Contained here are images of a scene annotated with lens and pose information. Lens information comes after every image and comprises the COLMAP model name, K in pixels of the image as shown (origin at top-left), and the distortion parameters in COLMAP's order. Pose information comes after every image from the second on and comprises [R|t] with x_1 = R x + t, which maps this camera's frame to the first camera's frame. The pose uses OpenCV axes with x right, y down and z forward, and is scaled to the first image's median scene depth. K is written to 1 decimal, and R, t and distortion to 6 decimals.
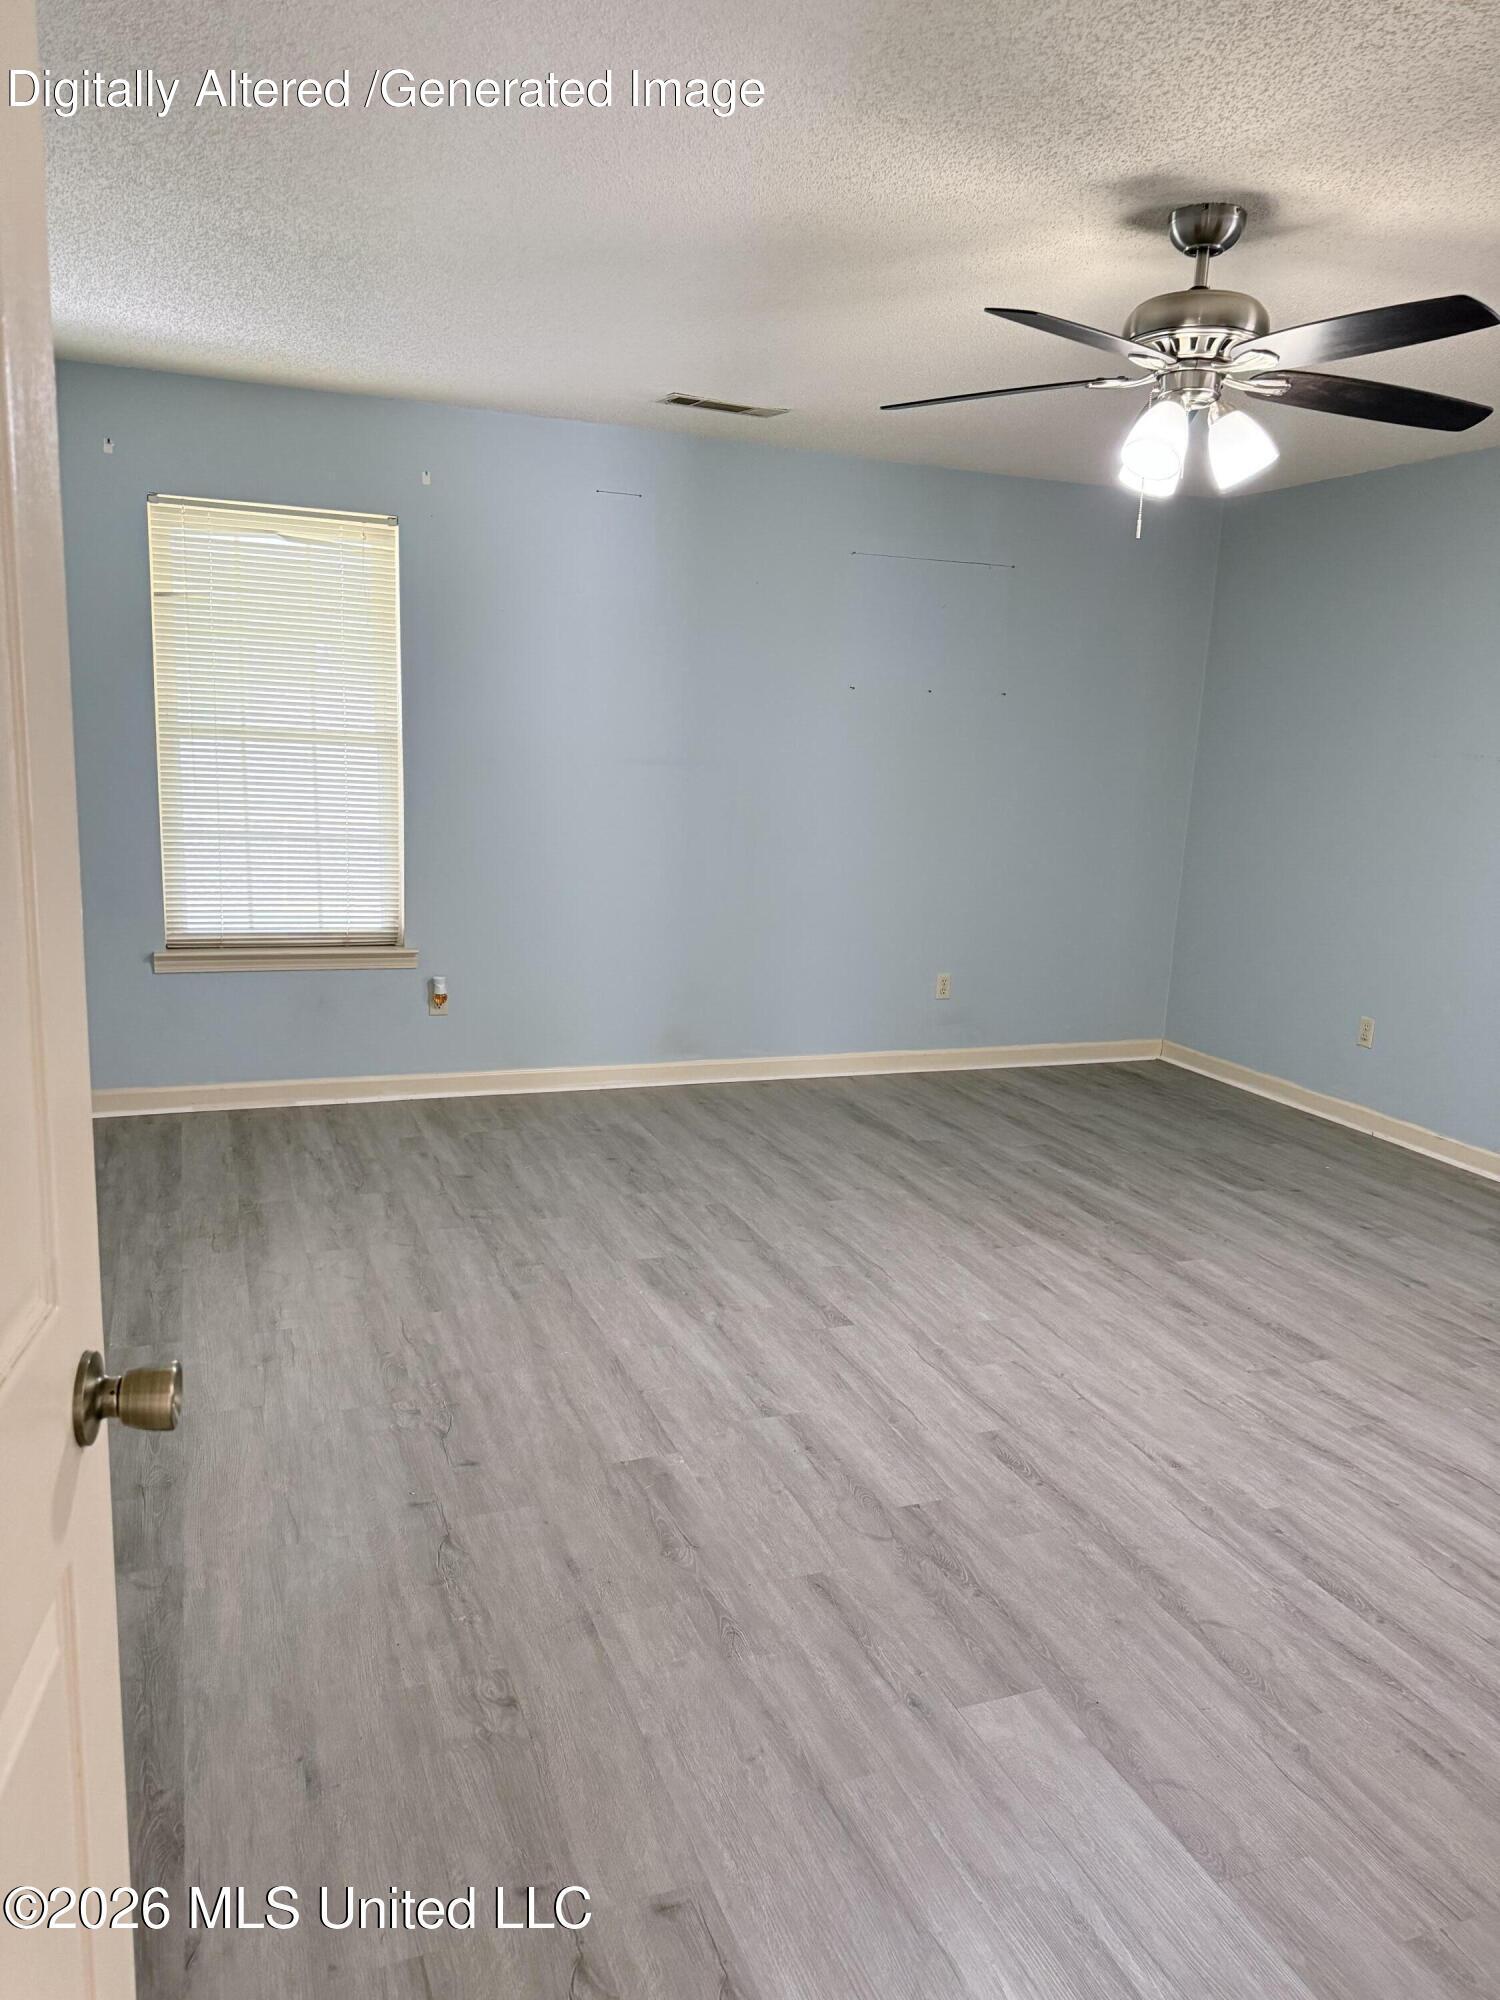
lens RADIAL K [[1382.4, 0, 750.0], [0, 1382.4, 1000.0], [0, 0, 1]] dist [0.057536, -0.115974]
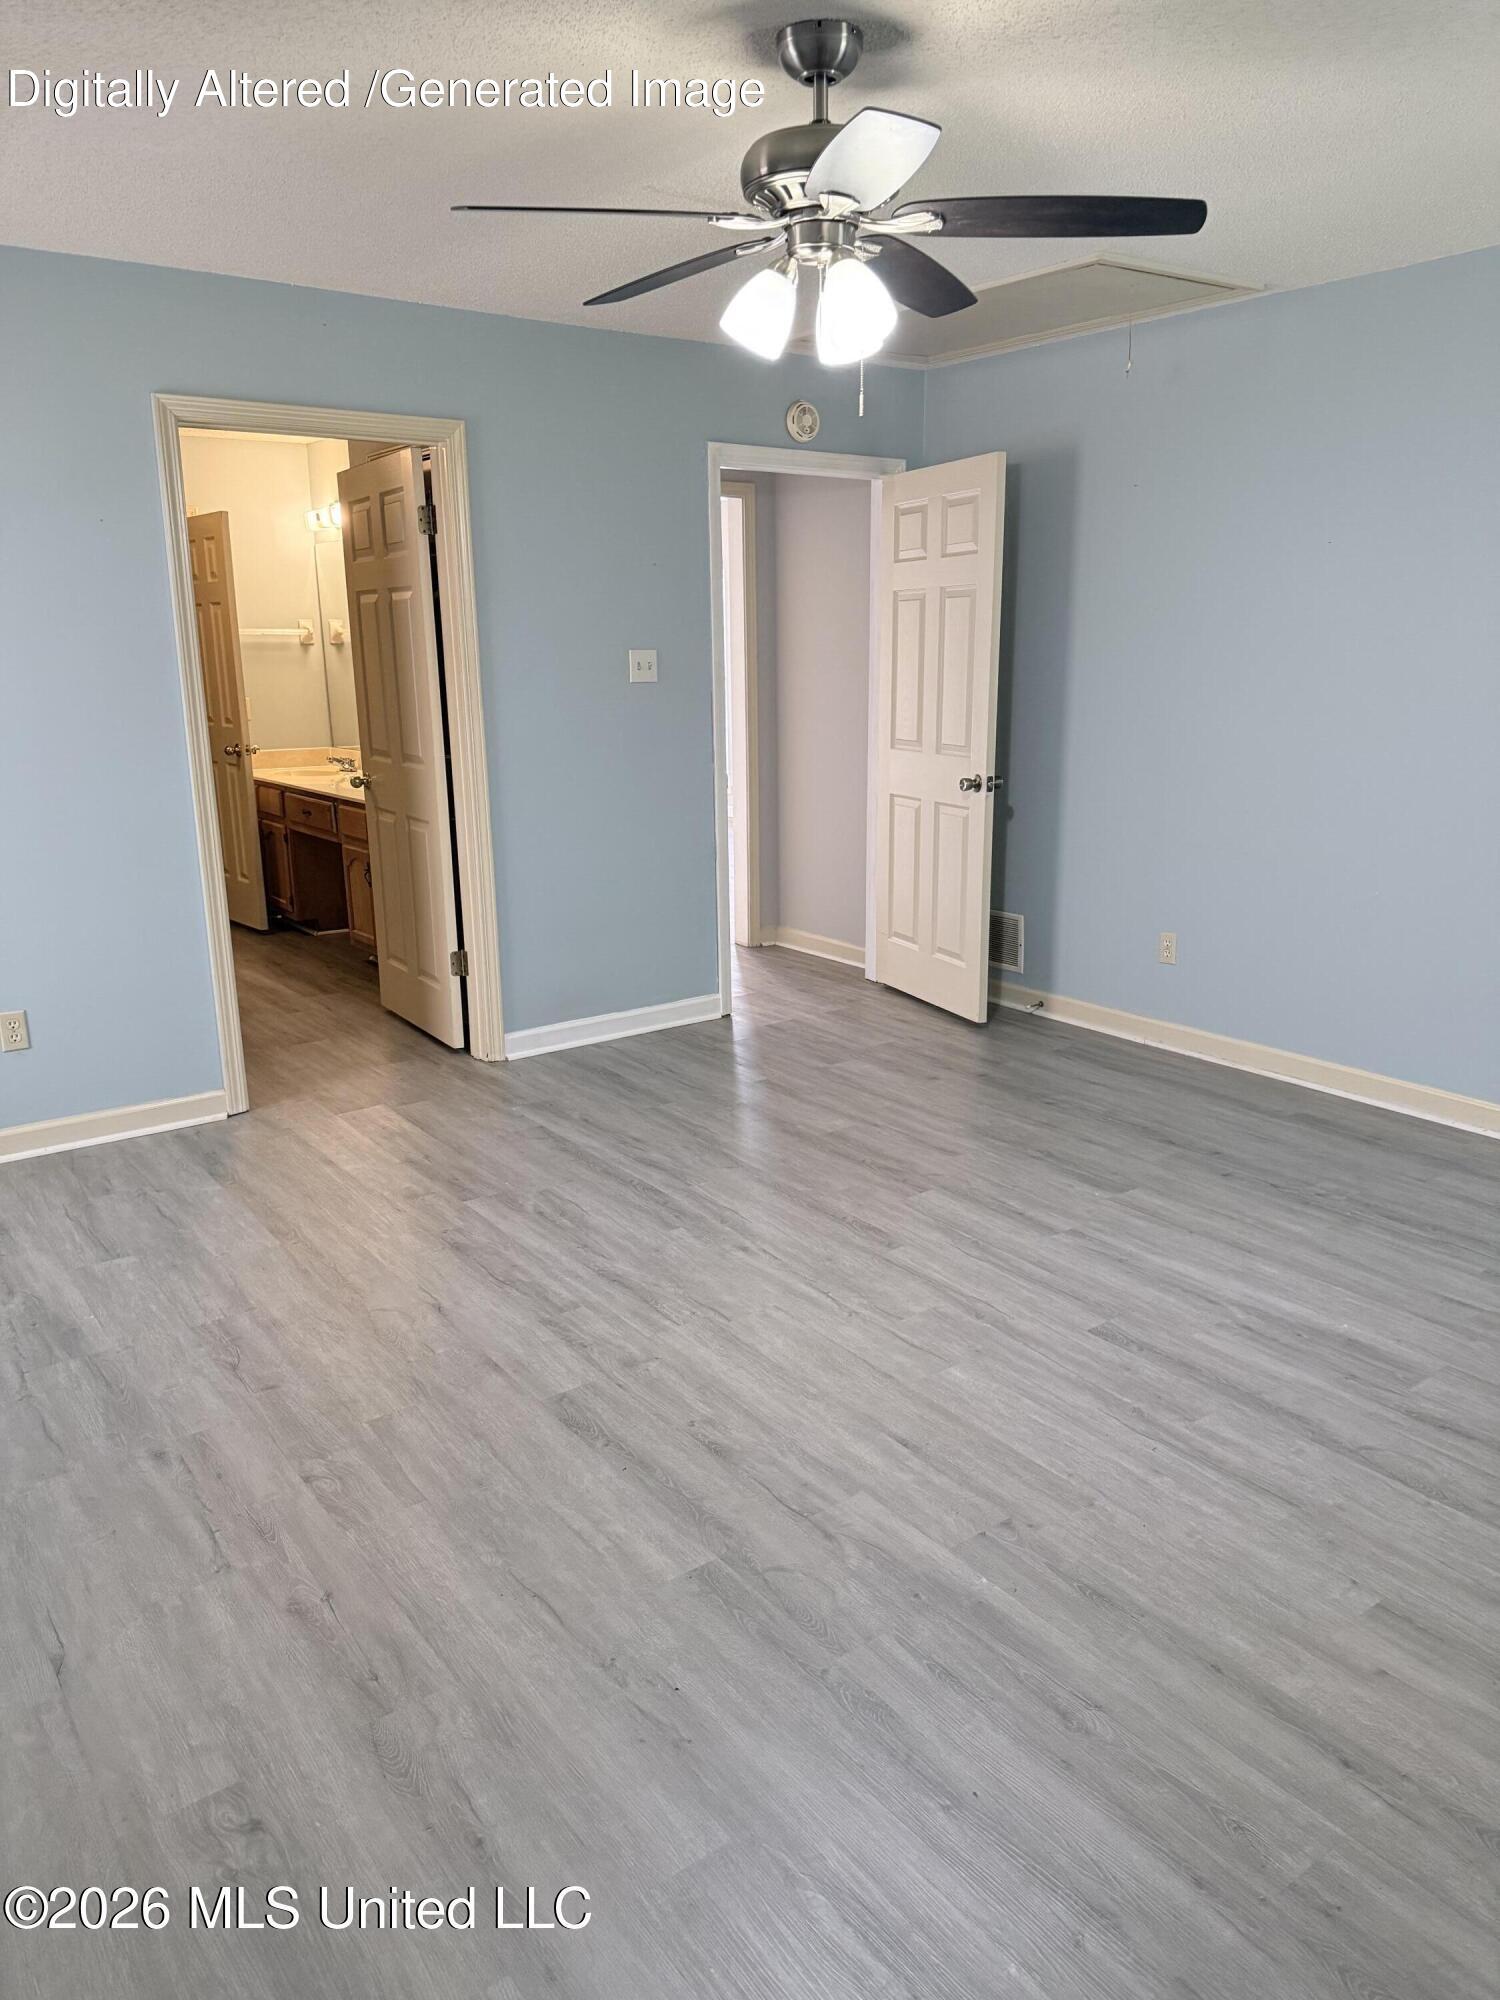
lens RADIAL K [[1395.3, 0, 750.0], [0, 1395.3, 1000.0], [0, 0, 1]] dist [0.110631, -0.124491]
pose [[-0.966016, 0.035040, -0.256095, 0.544851], [-0.077233, 0.906378, 0.415348, -0.336937], [0.246673, 0.421012, -0.872870, 1.776500]]
